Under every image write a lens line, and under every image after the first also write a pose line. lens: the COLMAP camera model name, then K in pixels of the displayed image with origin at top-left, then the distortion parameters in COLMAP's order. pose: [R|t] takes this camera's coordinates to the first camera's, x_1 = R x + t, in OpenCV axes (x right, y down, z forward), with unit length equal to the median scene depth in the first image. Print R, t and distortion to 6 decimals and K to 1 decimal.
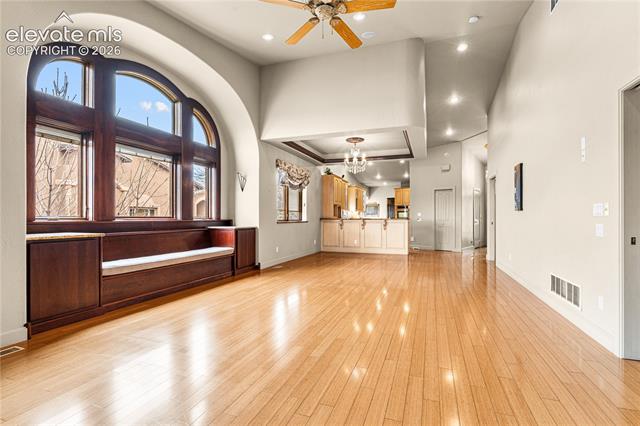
lens RADIAL K [[309.5, 0, 314.1], [0, 309.5, 215.2], [0, 0, 1]] dist [0.002625, -0.000147]
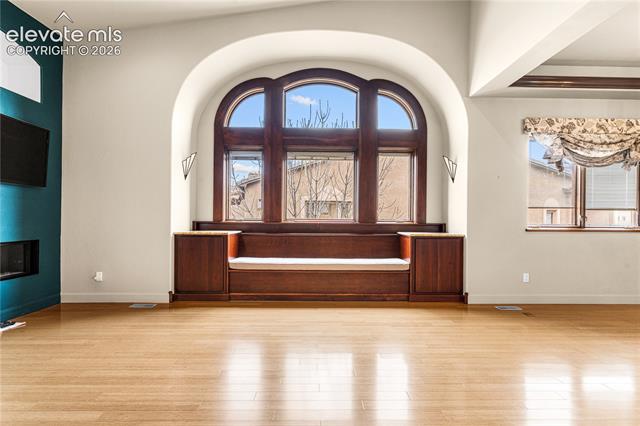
lens RADIAL K [[309.5, 0, 316.4], [0, 309.5, 219.2], [0, 0, 1]] dist [0.002625, -0.000147]
pose [[0.368474, 0.002881, -0.929634, 0.375555], [0.000560, 0.999994, 0.003321, 0.002797], [0.929638, -0.001744, 0.368470, 0.608033]]
